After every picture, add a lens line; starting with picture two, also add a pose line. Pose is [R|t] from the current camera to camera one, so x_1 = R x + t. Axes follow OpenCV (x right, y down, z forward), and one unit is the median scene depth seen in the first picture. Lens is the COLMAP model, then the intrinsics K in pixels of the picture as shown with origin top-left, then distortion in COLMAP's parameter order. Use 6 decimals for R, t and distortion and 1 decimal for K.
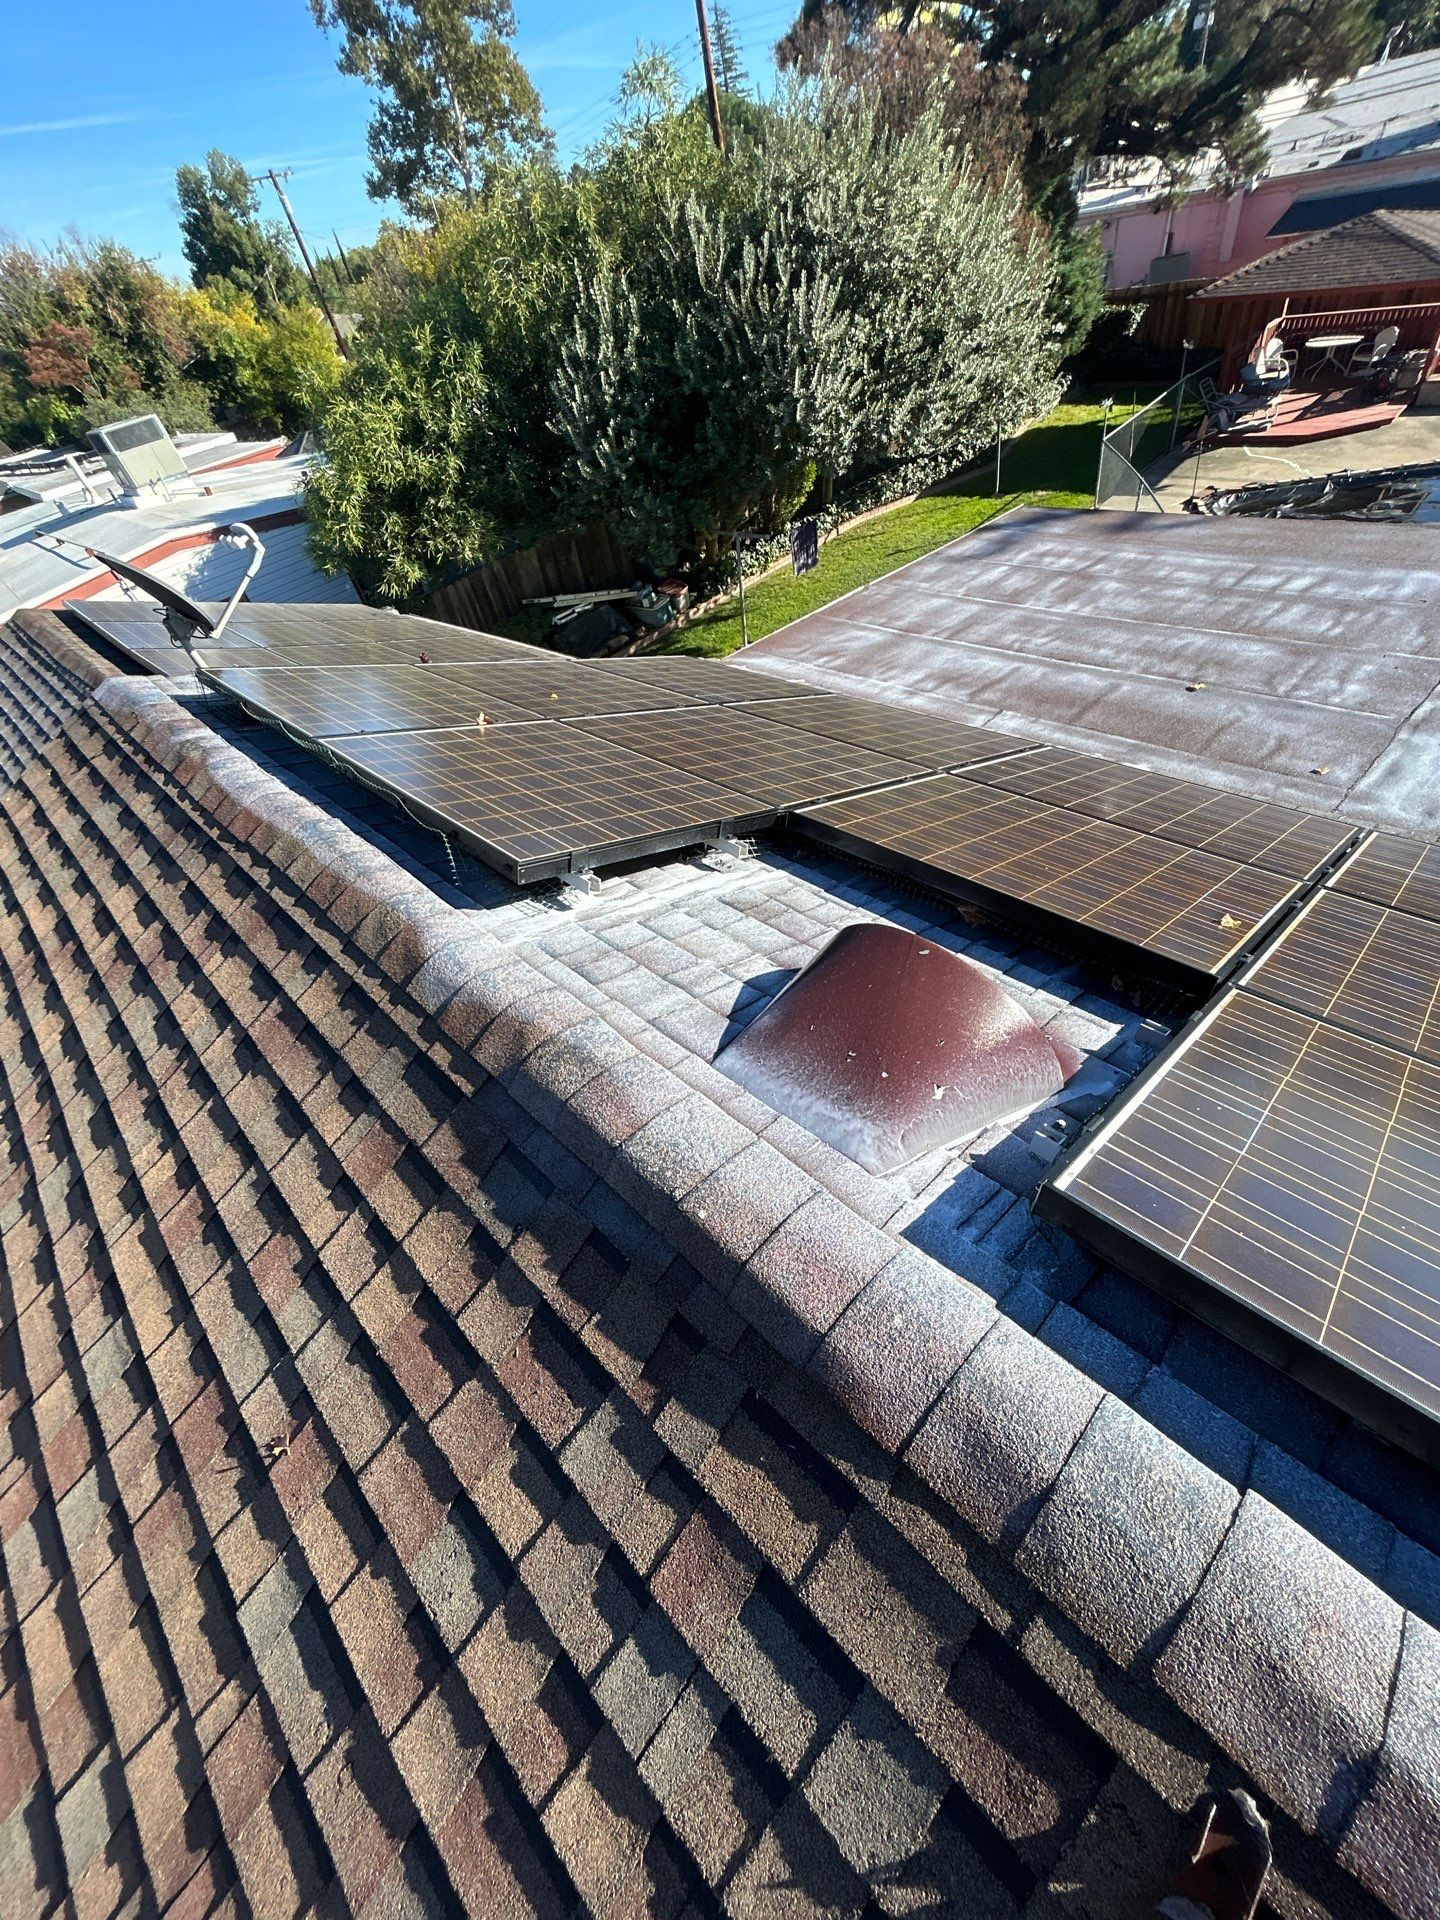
lens RADIAL K [[769.2, 0, 725.0], [0, 769.2, 950.5], [0, 0, 1]] dist [0.003490, -0.000679]
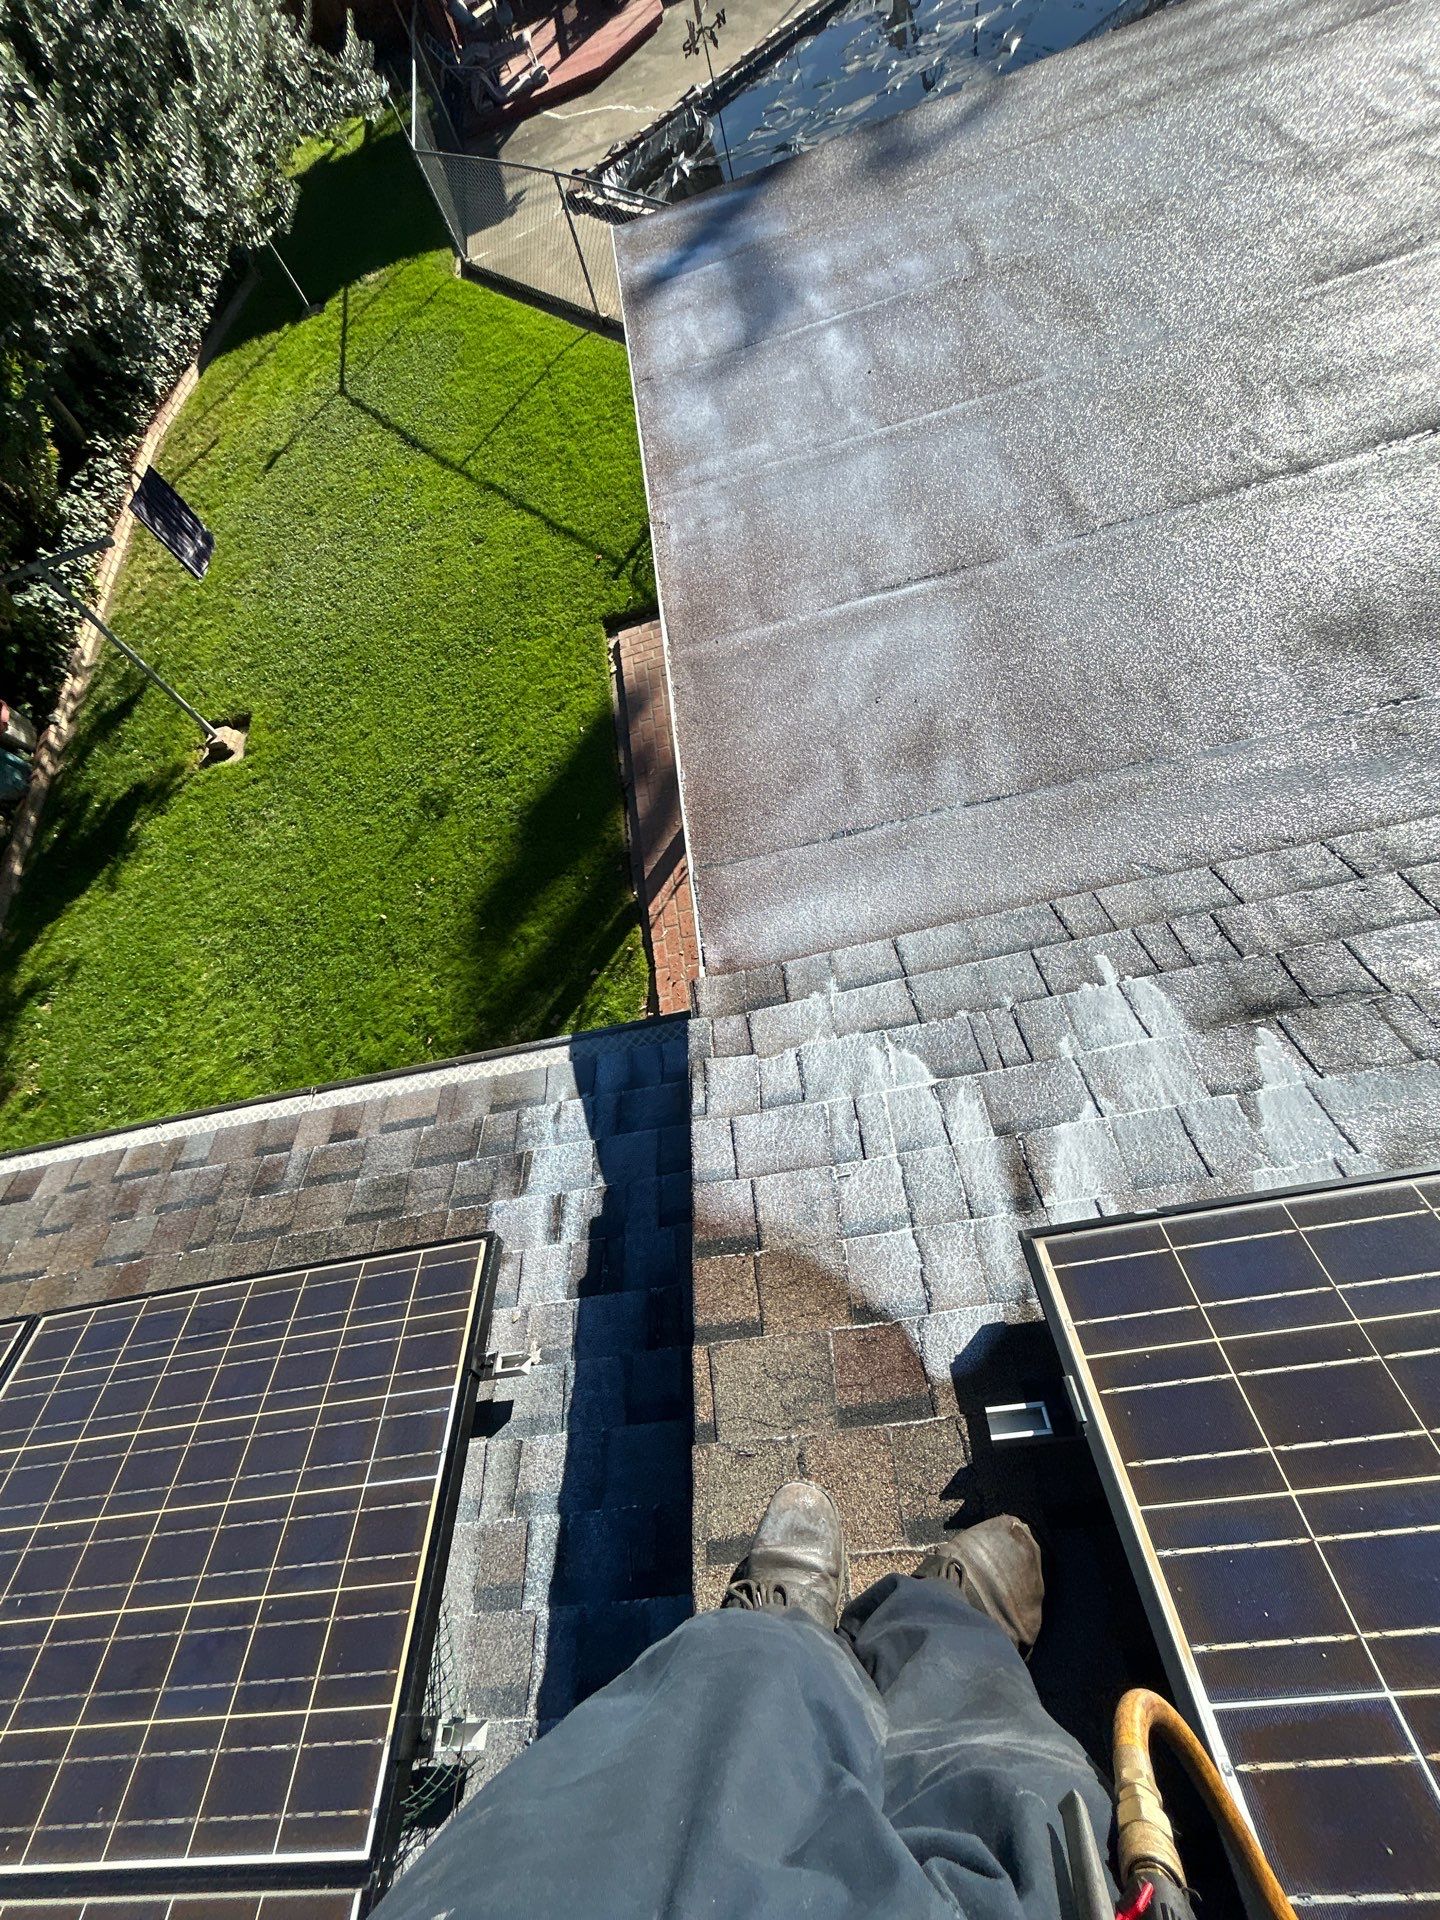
lens RADIAL K [[769.2, 0, 719.4], [0, 769.2, 955.6], [0, 0, 1]] dist [0.003490, -0.000679]
pose [[0.629702, -0.692073, 0.352859, -0.044653], [0.623488, 0.721207, 0.301866, -0.196176], [-0.463398, 0.029917, 0.885645, 0.303737]]
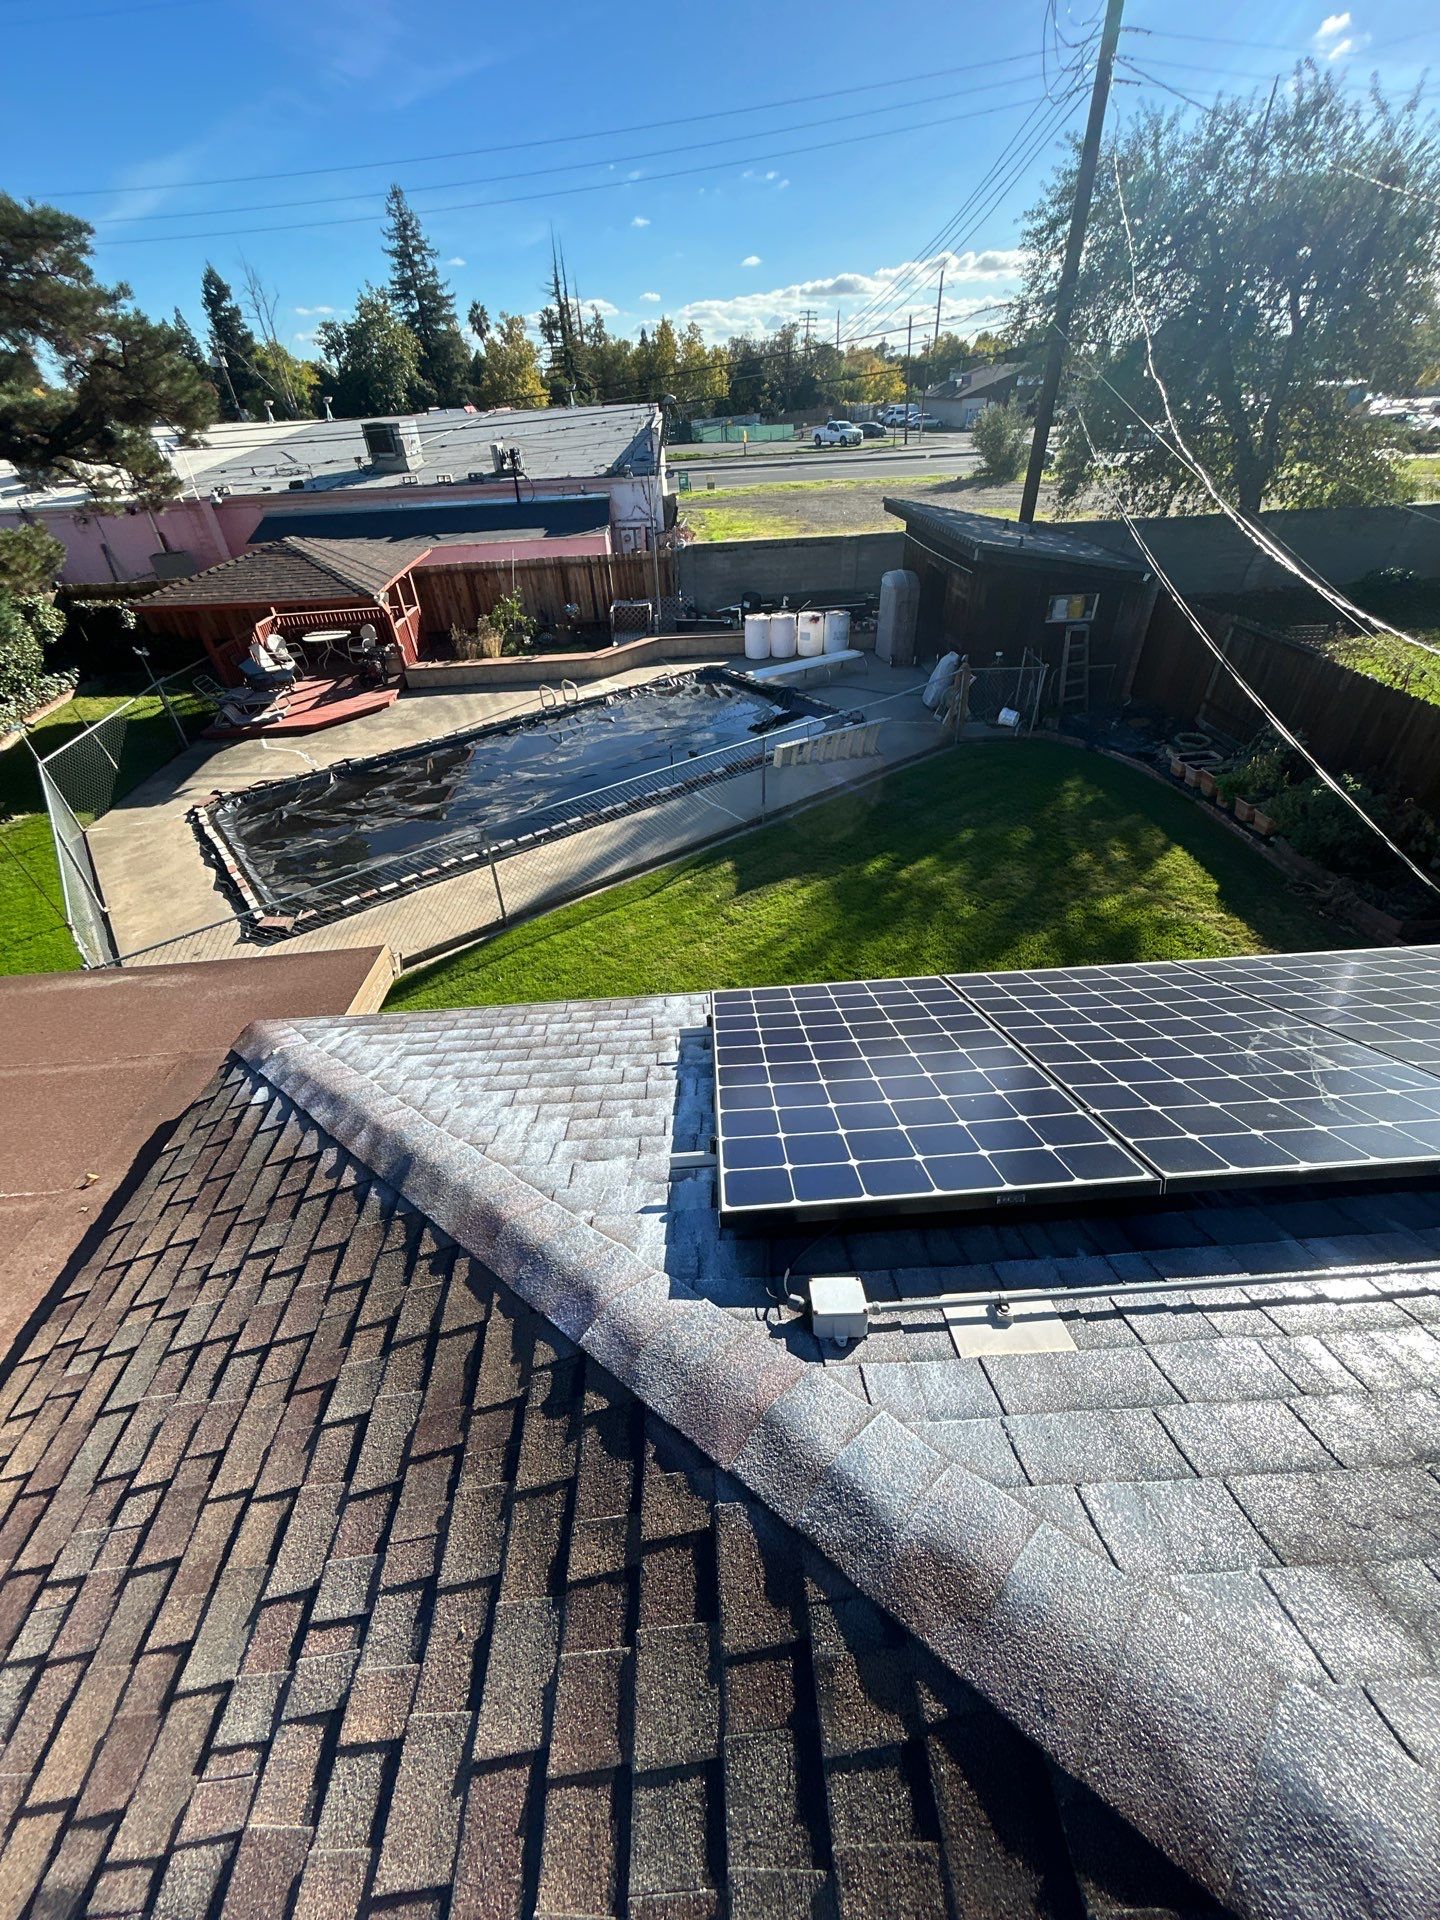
lens RADIAL K [[769.2, 0, 726.1], [0, 769.2, 953.8], [0, 0, 1]] dist [0.003490, -0.000679]
pose [[0.670131, -0.311586, 0.673675, 0.345364], [0.457399, 0.888162, -0.044204, -0.110650], [-0.584559, 0.337761, 0.737704, 0.041401]]
